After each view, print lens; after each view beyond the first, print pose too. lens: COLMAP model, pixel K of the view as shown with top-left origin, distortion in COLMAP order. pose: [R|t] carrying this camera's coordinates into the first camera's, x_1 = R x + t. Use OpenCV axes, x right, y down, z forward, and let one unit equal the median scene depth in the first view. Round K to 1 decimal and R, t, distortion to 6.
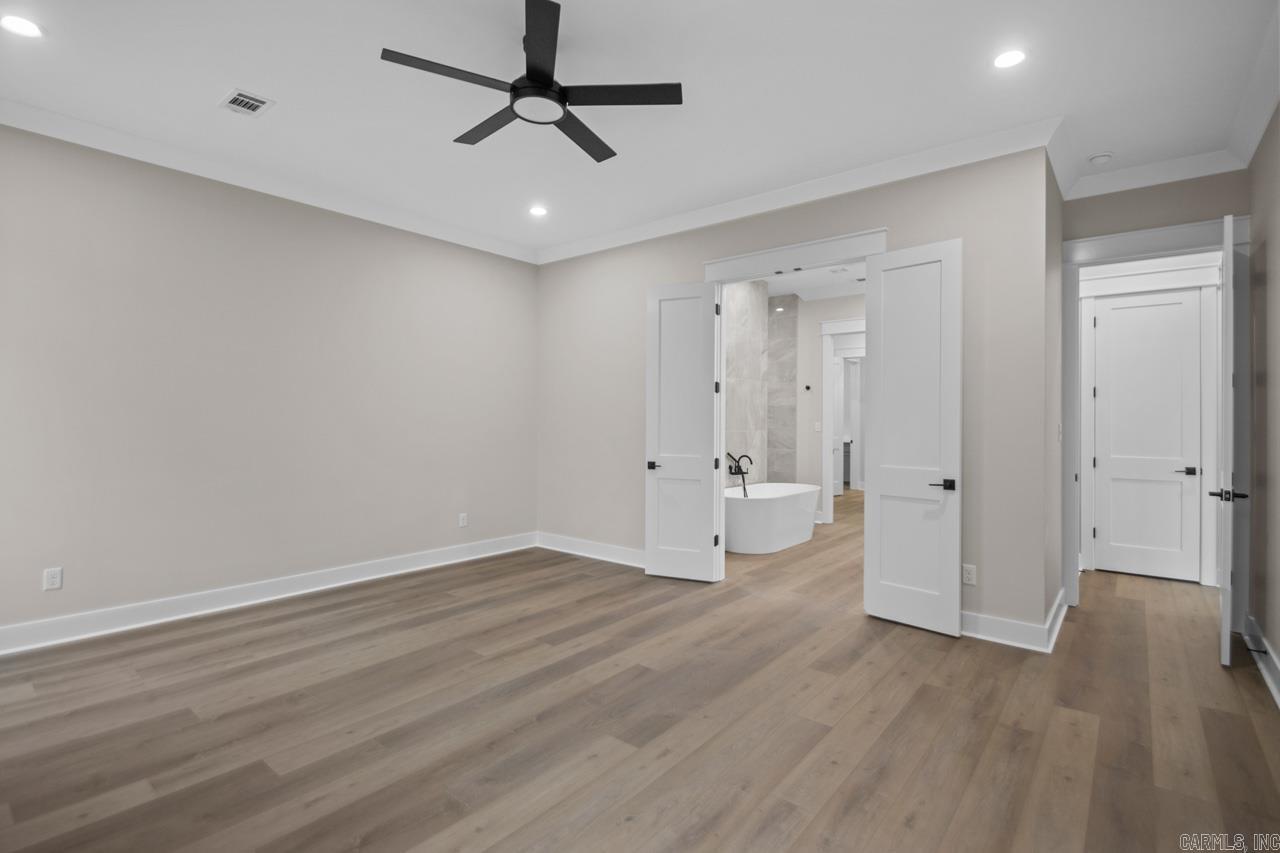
lens RADIAL K [[599.6, 0, 651.3], [0, 599.6, 426.1], [0, 0, 1]] dist [0.003185, -0.000316]
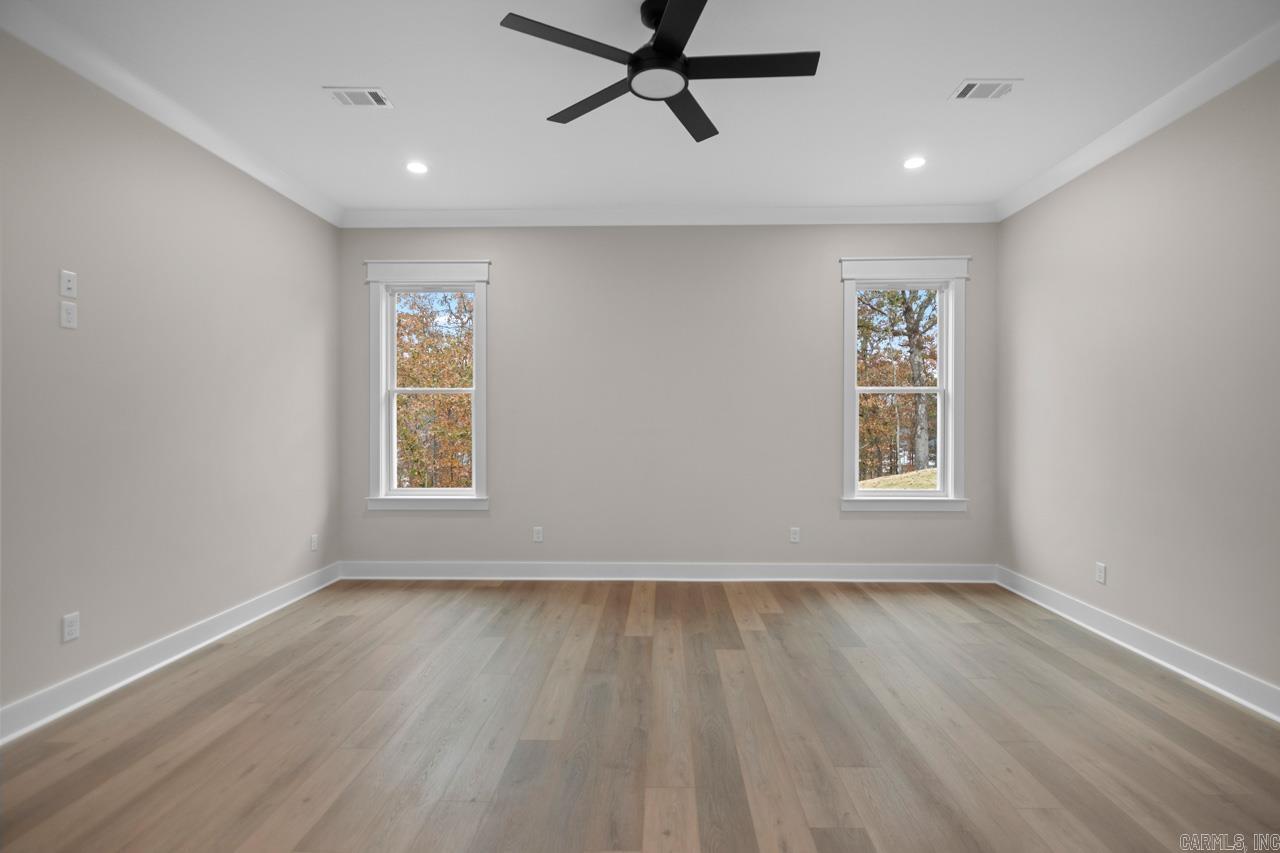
lens RADIAL K [[599.6, 0, 651.3], [0, 599.6, 426.1], [0, 0, 1]] dist [0.003185, -0.000316]
pose [[-0.791002, -0.000120, -0.611814, 0.408960], [-0.012660, 0.999789, 0.016172, -0.021747], [0.611683, 0.020537, -0.790837, 1.841045]]
